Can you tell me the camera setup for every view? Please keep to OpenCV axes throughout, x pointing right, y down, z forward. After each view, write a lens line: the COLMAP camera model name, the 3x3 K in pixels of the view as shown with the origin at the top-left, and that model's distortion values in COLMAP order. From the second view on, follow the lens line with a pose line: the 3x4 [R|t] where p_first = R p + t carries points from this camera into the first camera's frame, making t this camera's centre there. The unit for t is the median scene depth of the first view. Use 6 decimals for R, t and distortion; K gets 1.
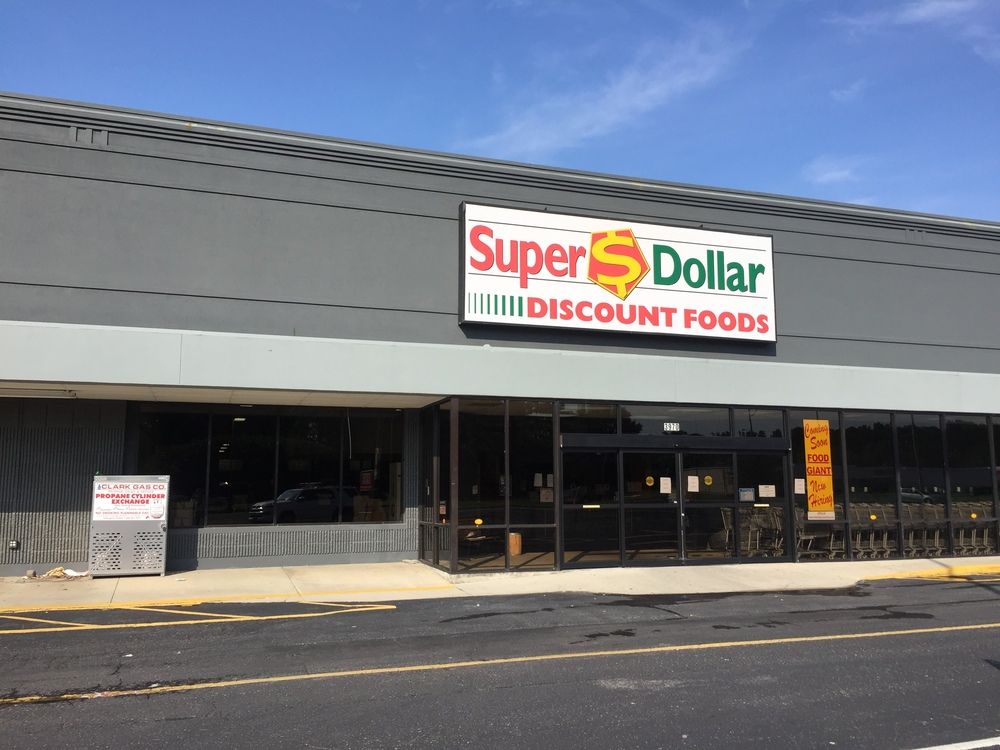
lens RADIAL K [[852.6, 0, 498.1], [0, 852.6, 376.4], [0, 0, 1]] dist [0.074549, -0.061693]
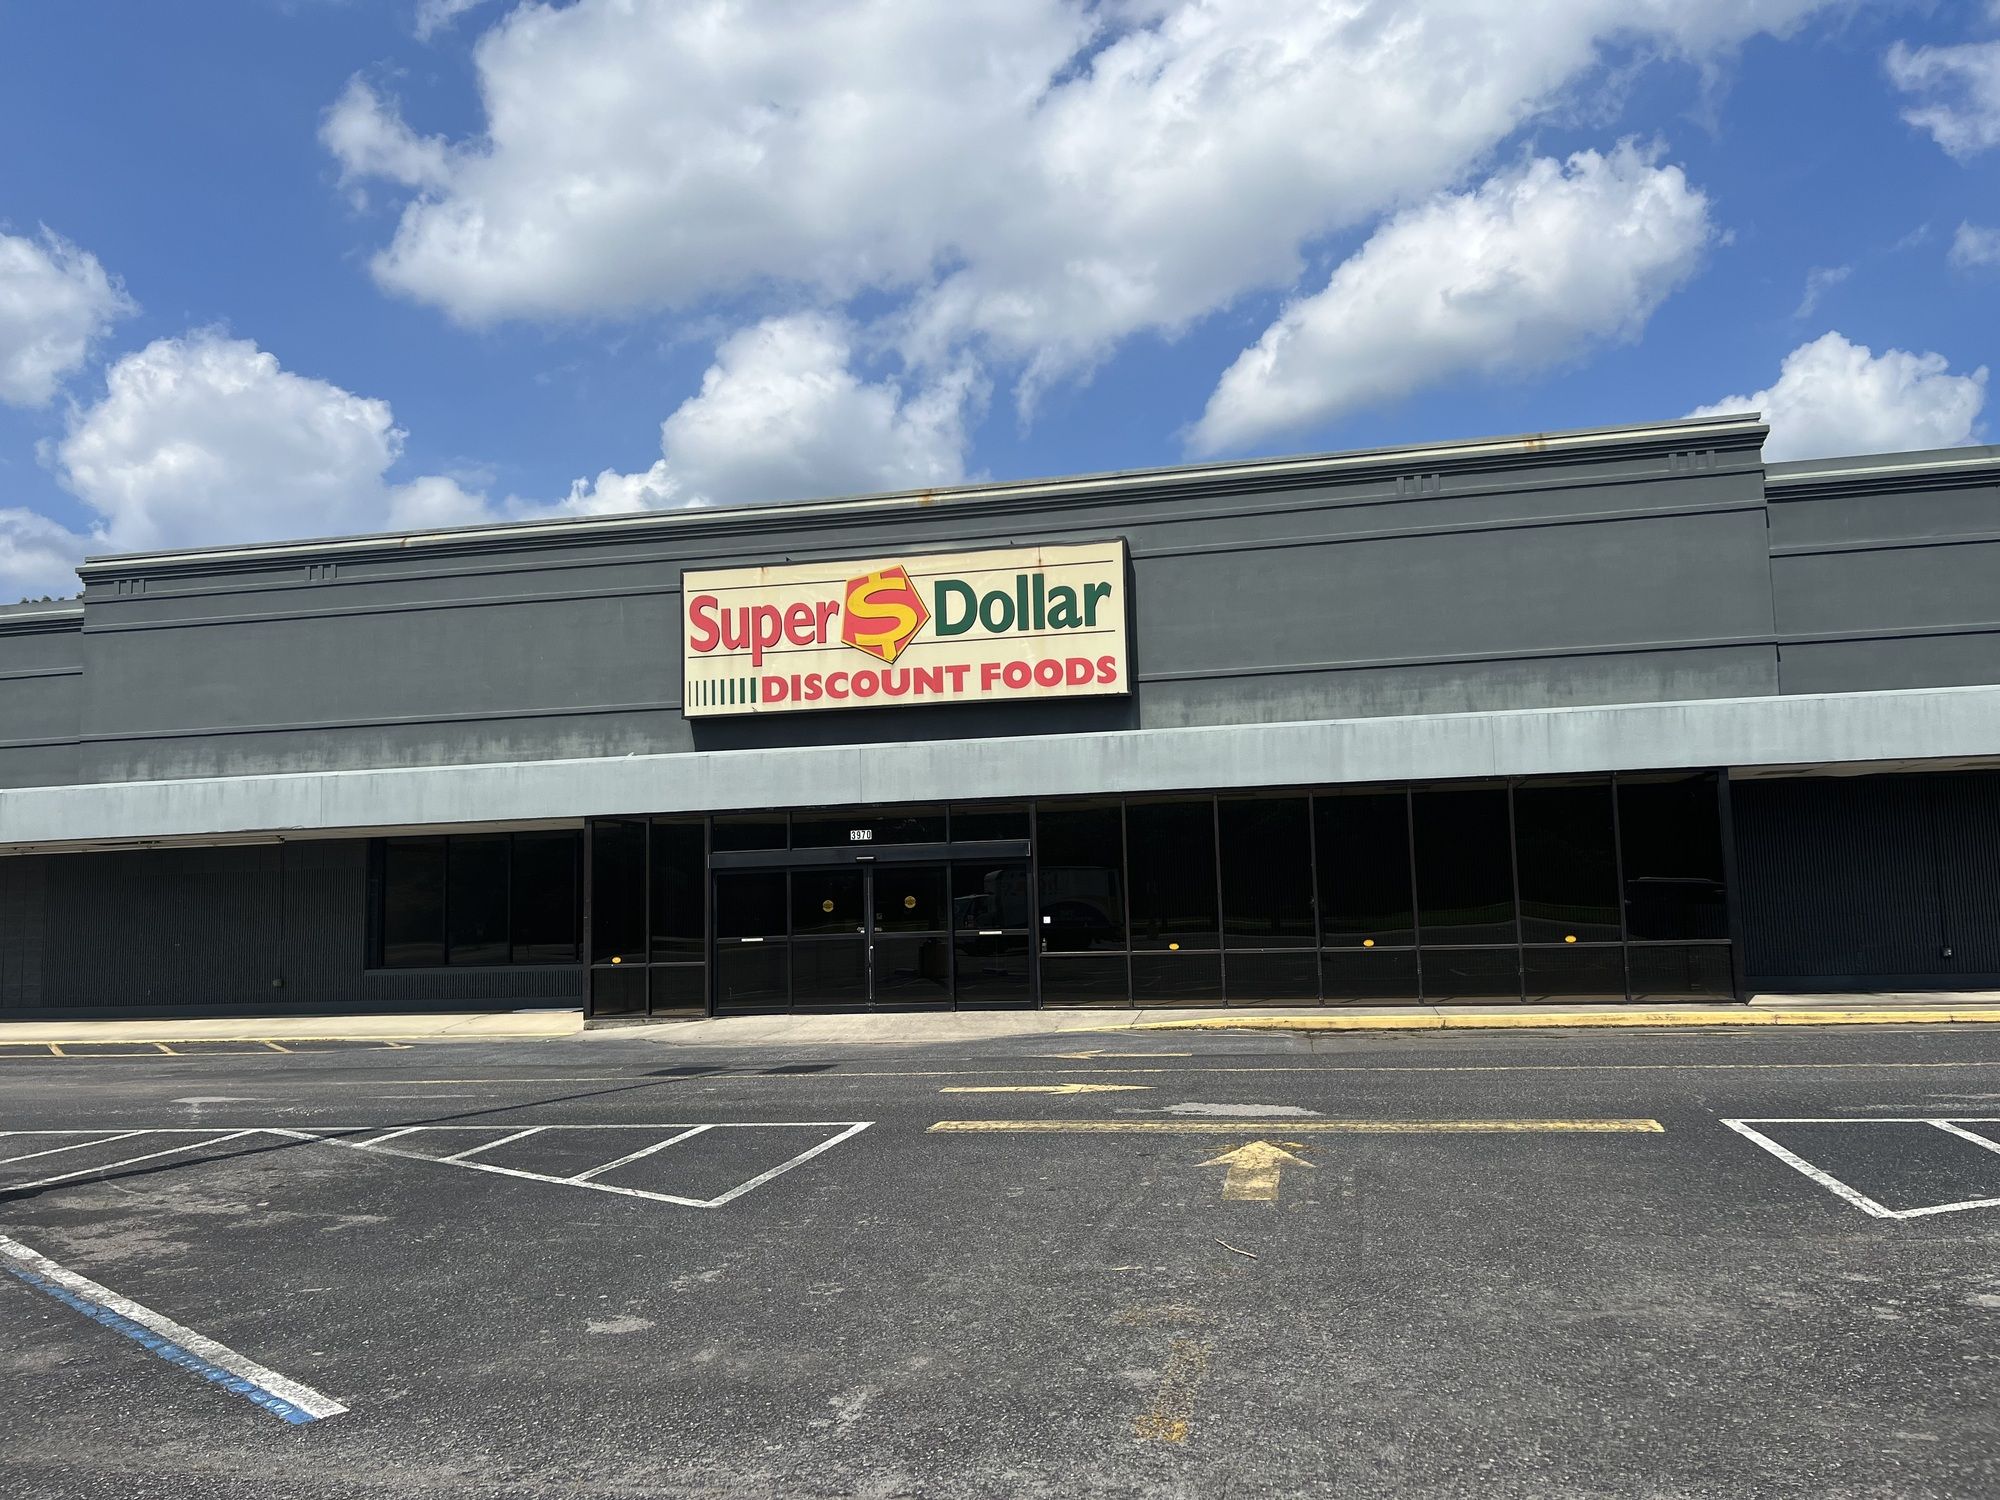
lens RADIAL K [[1595.7, 0, 1010.9], [0, 1595.7, 745.4], [0, 0, 1]] dist [0.083507, -0.015431]
pose [[0.854112, -0.077737, -0.514246, 0.984483], [0.093385, 0.995619, 0.004599, -0.015060], [0.511636, -0.051951, 0.857630, -0.158866]]
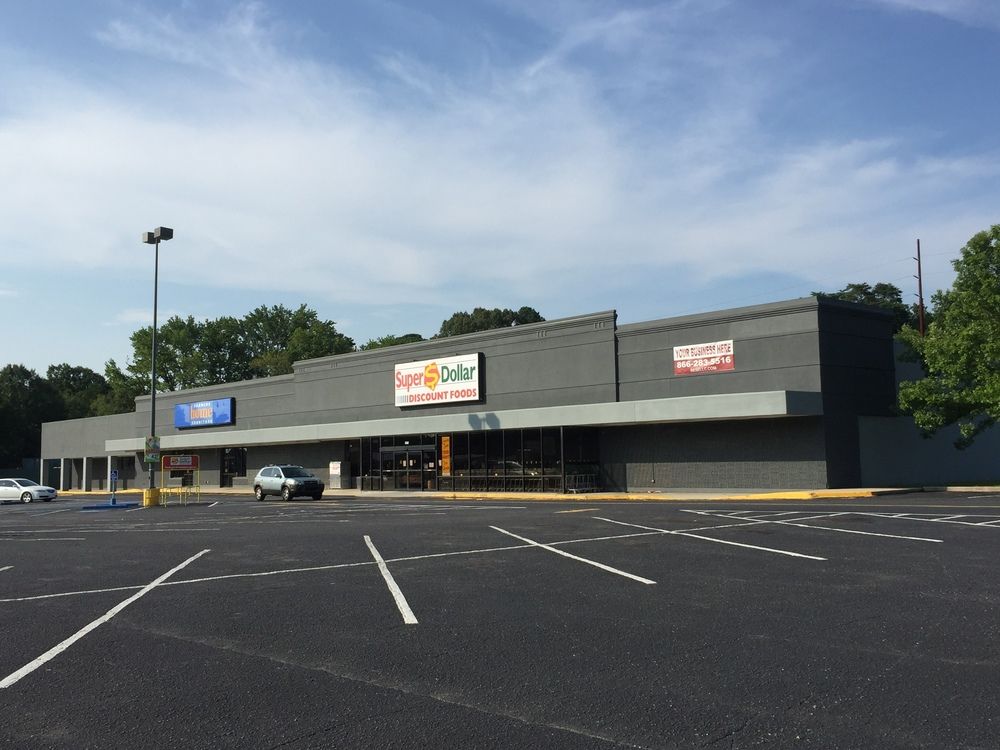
lens RADIAL K [[1029.8, 0, 495.3], [0, 1029.8, 373.6], [0, 0, 1]] dist [0.042457, 0.000000]
pose [[0.383685, -0.084831, -0.919559, 3.171491], [0.138807, 0.989756, -0.033389, -0.012273], [0.912972, -0.114830, 0.391530, -0.036626]]
